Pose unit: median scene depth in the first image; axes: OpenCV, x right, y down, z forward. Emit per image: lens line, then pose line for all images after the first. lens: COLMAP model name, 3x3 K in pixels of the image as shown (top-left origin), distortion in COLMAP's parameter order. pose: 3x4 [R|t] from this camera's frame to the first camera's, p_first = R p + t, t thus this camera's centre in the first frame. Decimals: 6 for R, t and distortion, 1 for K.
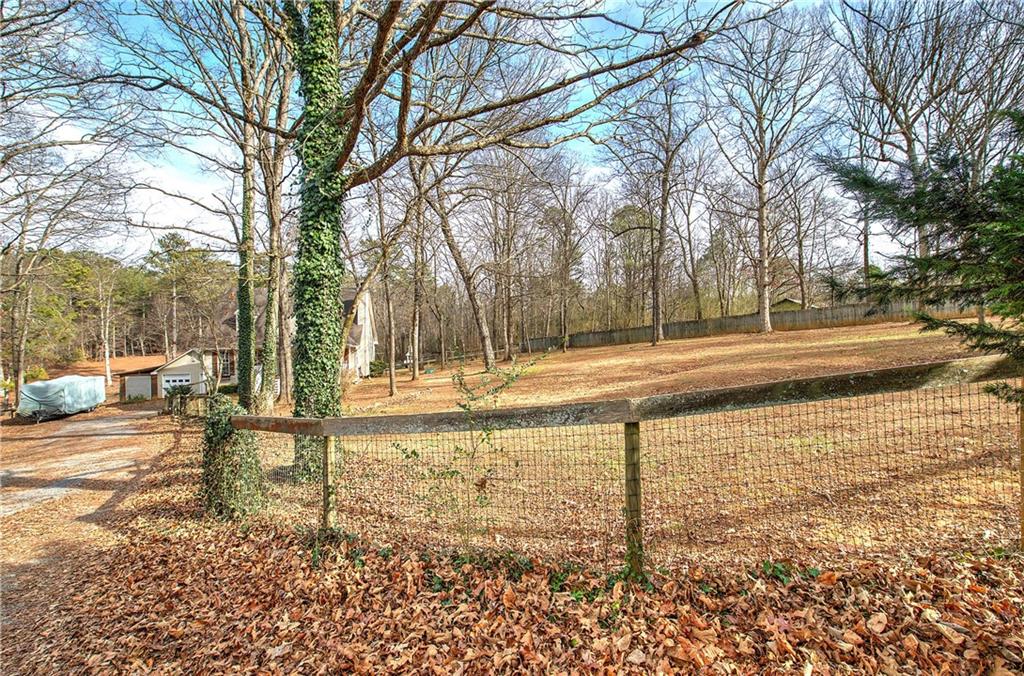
lens RADIAL K [[465.1, 0, 513.2], [0, 465.1, 332.5], [0, 0, 1]] dist [0.001187, 0.000554]
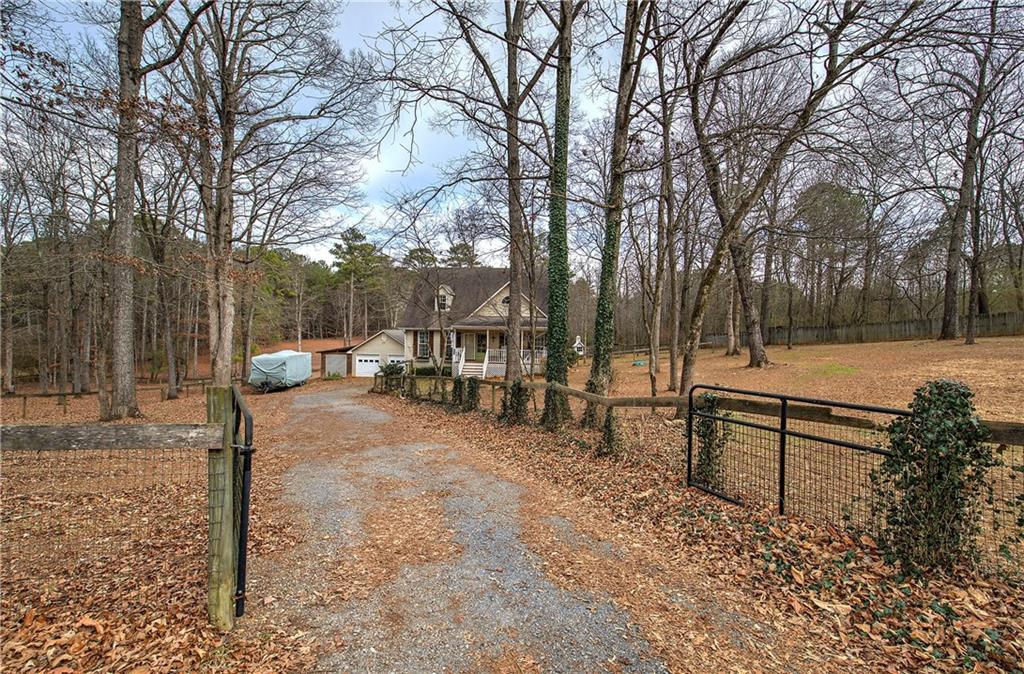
lens RADIAL K [[437.0, 0, 512.0], [0, 437.0, 337.0], [0, 0, 1]] dist [-0.000938, 0.000053]
pose [[0.971060, 0.035726, -0.236149, -0.186673], [-0.032142, 0.999303, 0.019008, 0.022501], [0.236664, -0.010868, 0.971531, 0.130014]]
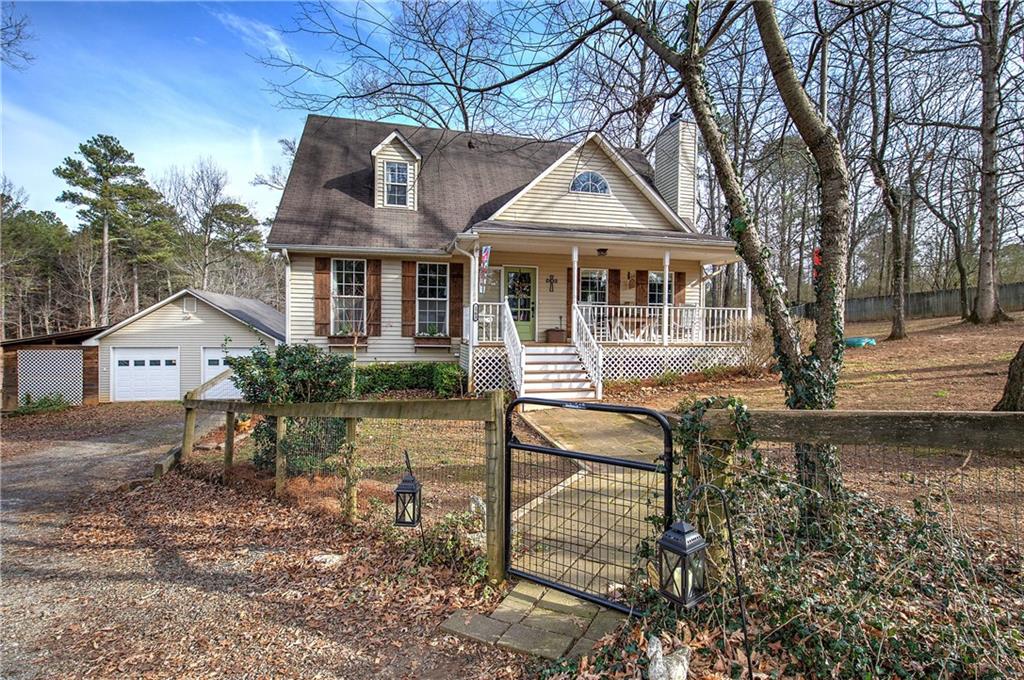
lens RADIAL K [[478.7, 0, 512.0], [0, 478.7, 340.0], [0, 0, 1]] dist [-0.003533, -0.000892]
pose [[0.994175, 0.020972, 0.105714, -0.443208], [-0.022279, 0.999689, 0.011195, 0.072453], [-0.105447, -0.013484, 0.994334, 0.535819]]
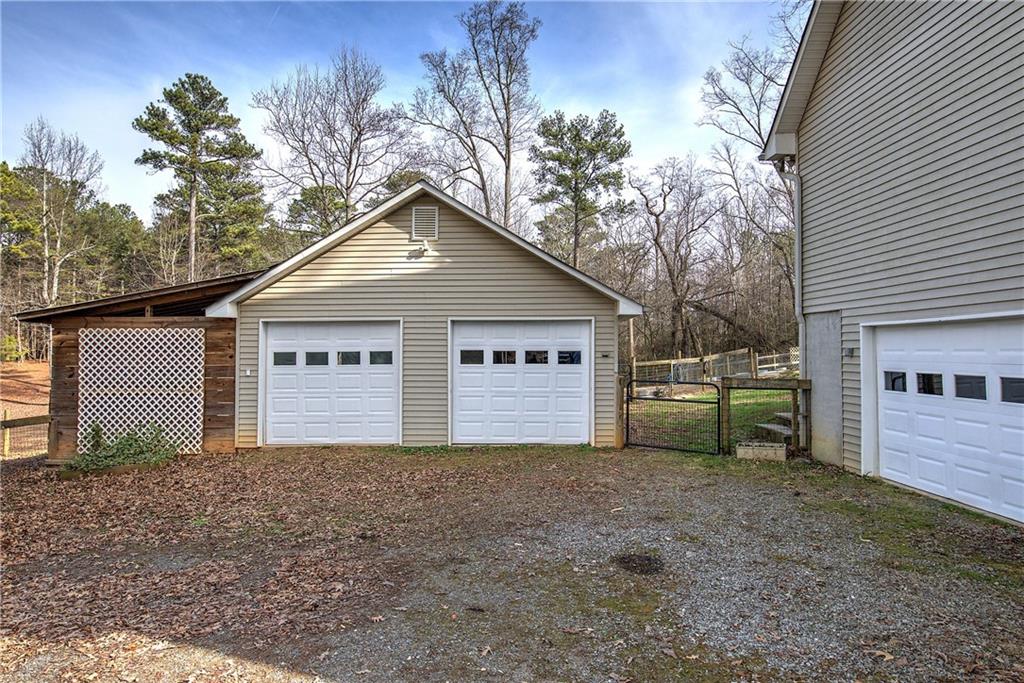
lens RADIAL K [[597.4, 0, 512.0], [0, 597.4, 341.5], [0, 0, 1]] dist [0.000452, 0.000435]
pose [[0.996469, 0.013006, -0.082947, -0.649330], [-0.014978, 0.999619, -0.023199, 0.105486], [0.082614, 0.024359, 0.996284, 0.787435]]
